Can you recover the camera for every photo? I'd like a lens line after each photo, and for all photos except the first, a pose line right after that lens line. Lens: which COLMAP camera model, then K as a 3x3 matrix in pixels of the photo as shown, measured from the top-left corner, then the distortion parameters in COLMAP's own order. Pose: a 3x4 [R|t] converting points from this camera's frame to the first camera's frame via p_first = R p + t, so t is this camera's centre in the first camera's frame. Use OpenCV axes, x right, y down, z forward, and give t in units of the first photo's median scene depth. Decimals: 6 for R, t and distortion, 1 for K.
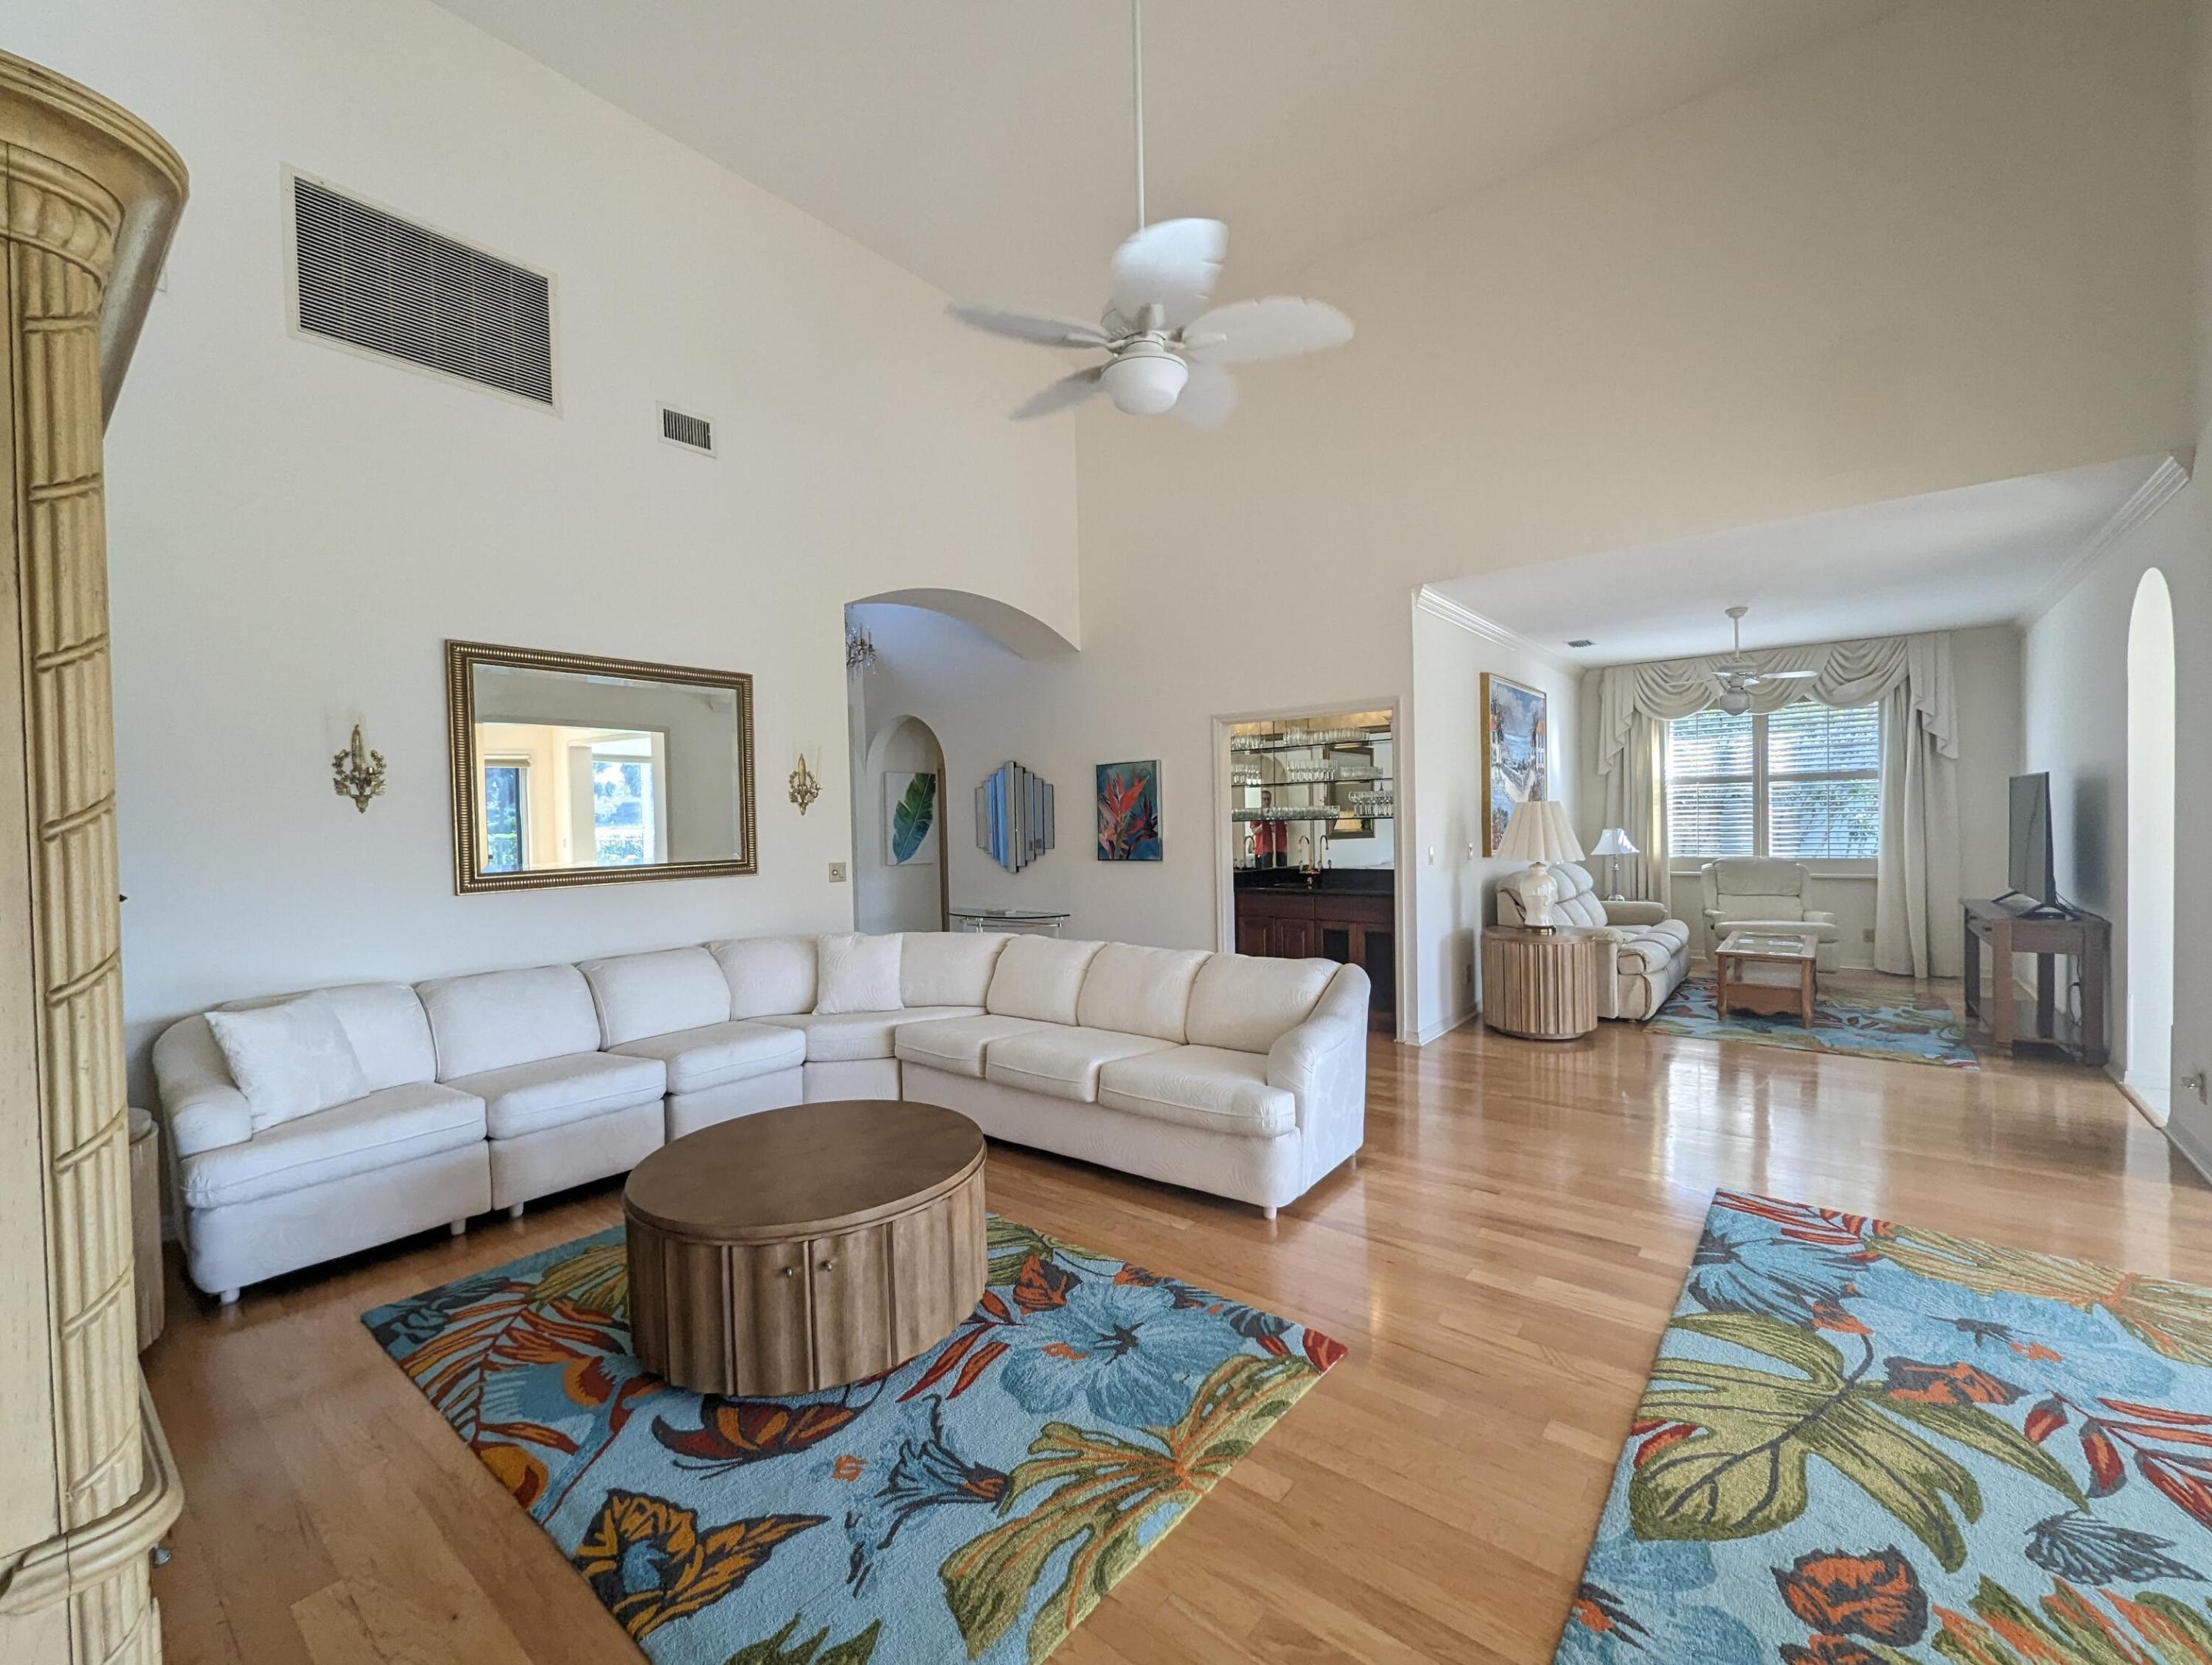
lens RADIAL K [[914.9, 0, 1096.3], [0, 914.9, 837.8], [0, 0, 1]] dist [0.000524, -0.001867]
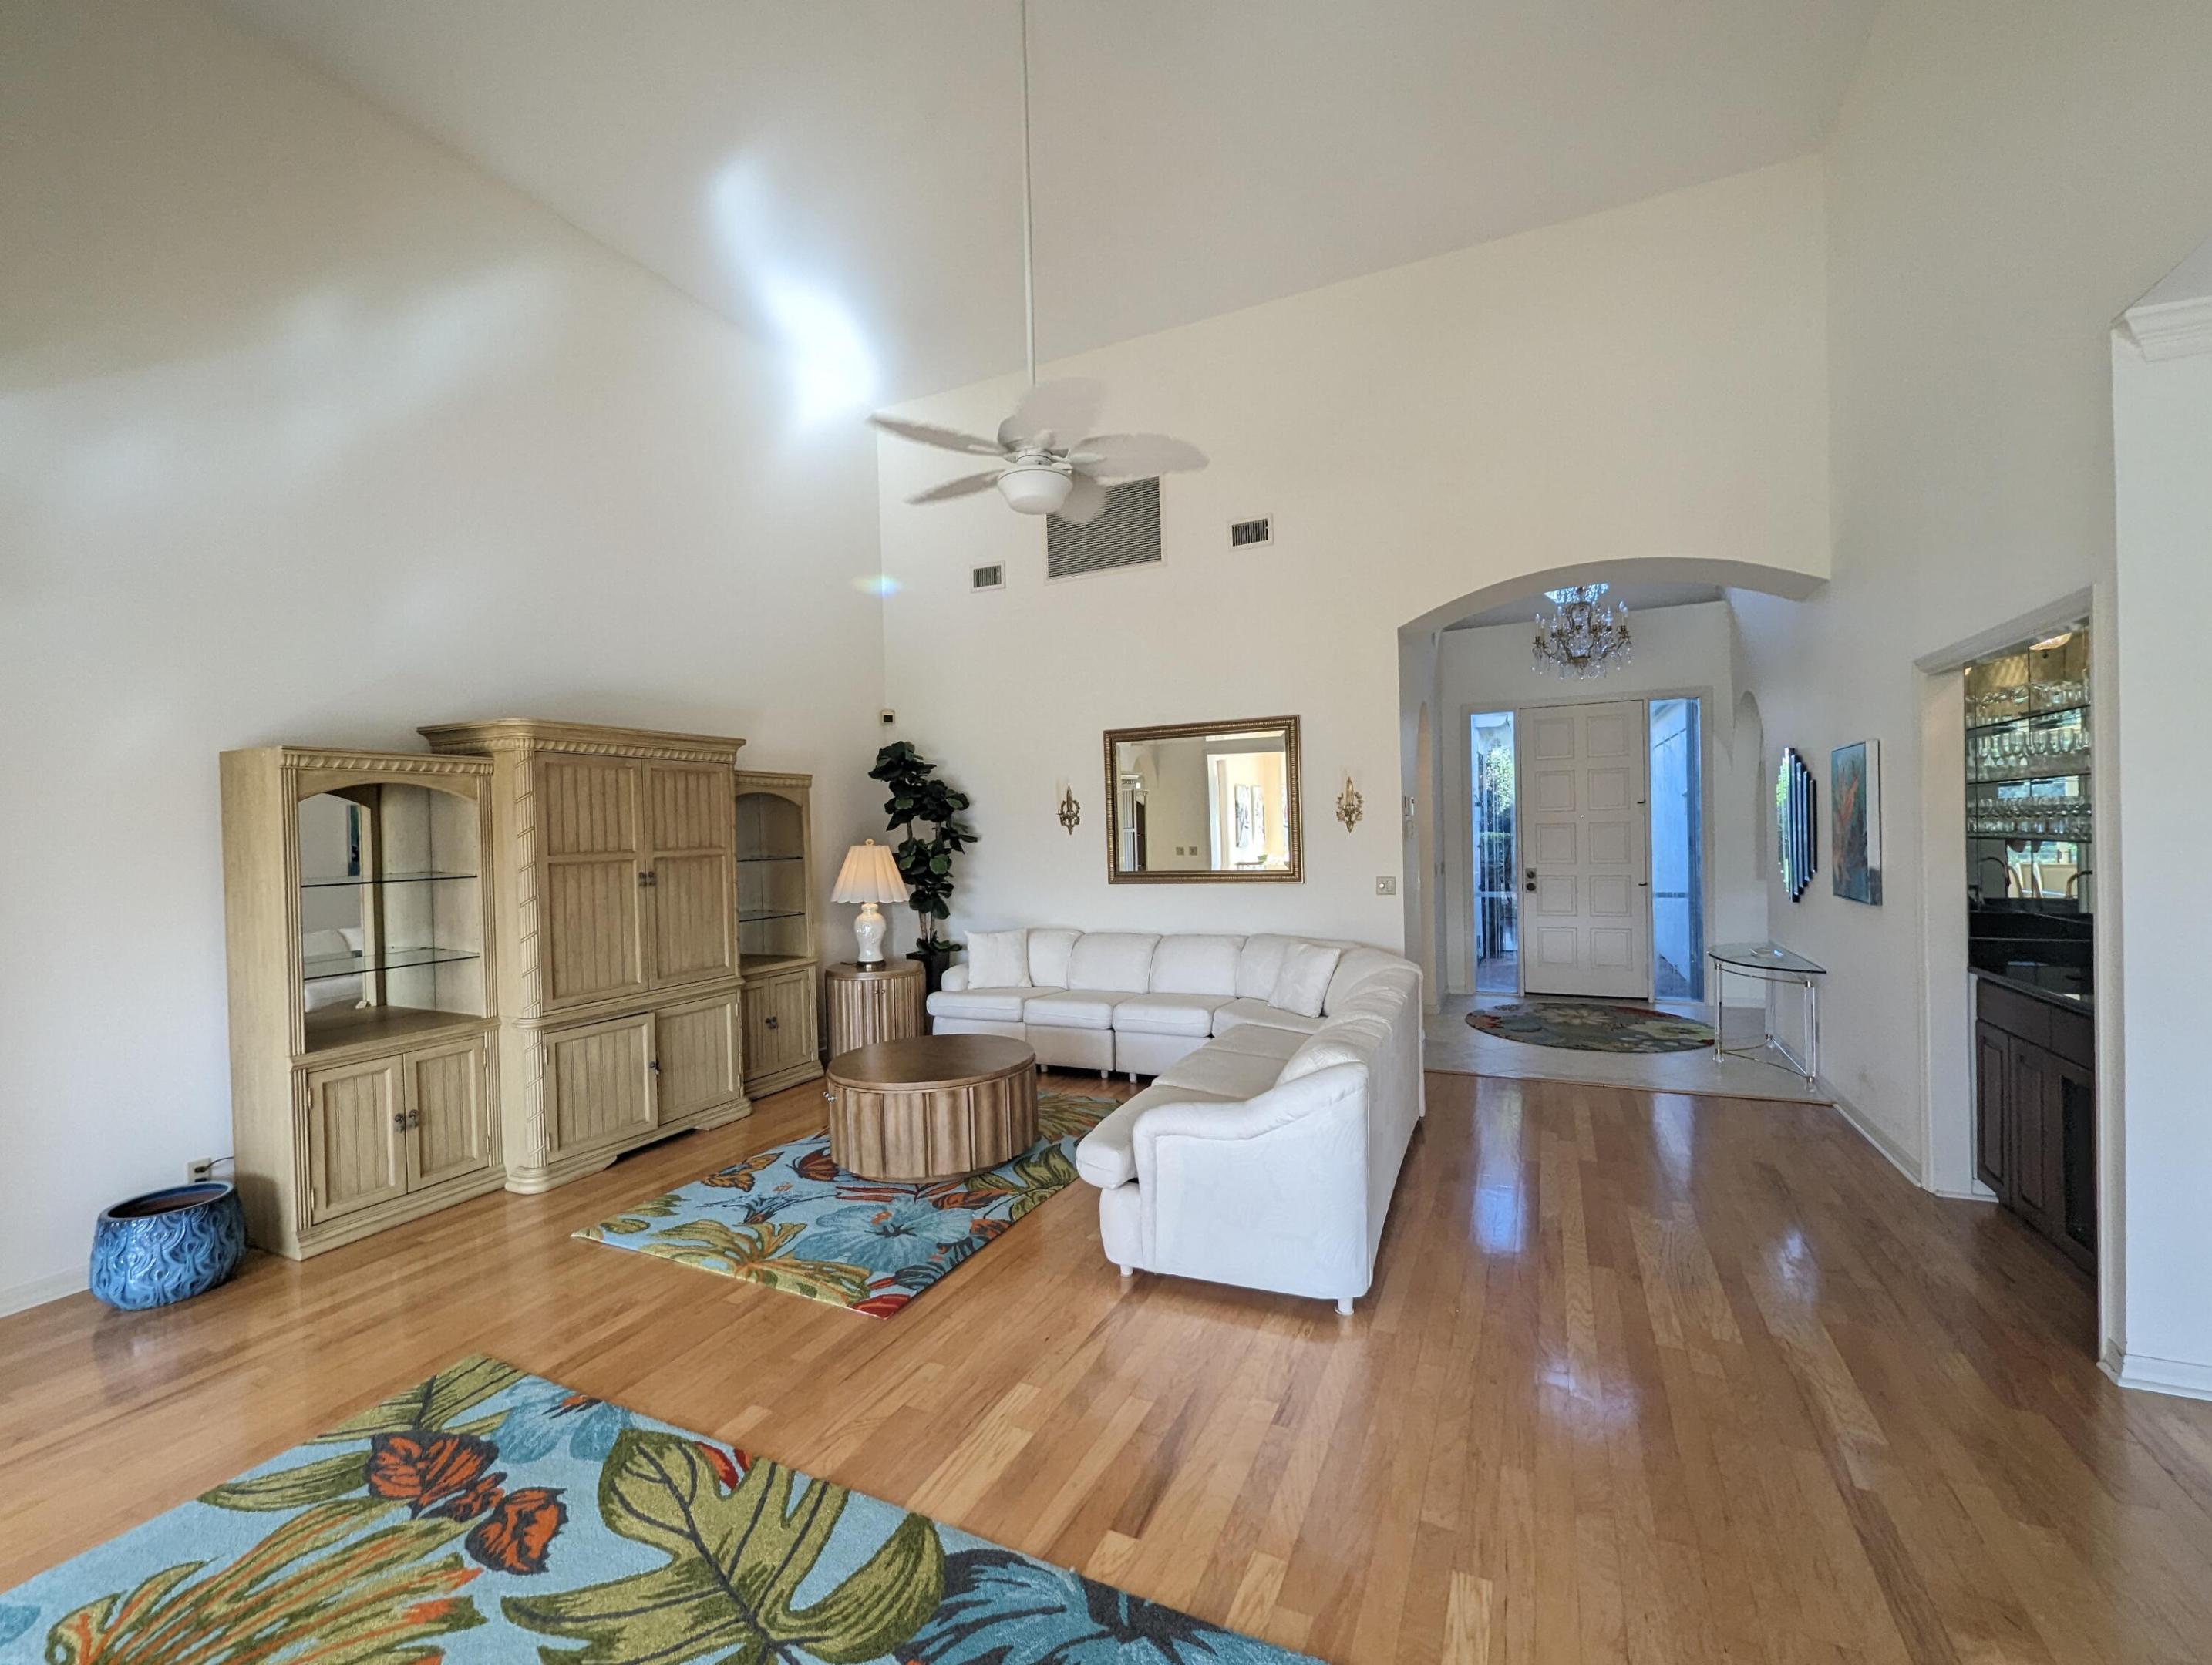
lens RADIAL K [[914.9, 0, 1116.4], [0, 914.9, 821.1], [0, 0, 1]] dist [0.000524, -0.001867]
pose [[0.246177, 0.005933, -0.969207, 1.755334], [0.000763, 0.999980, 0.006315, -0.116593], [0.969225, -0.002294, 0.246167, 1.163967]]
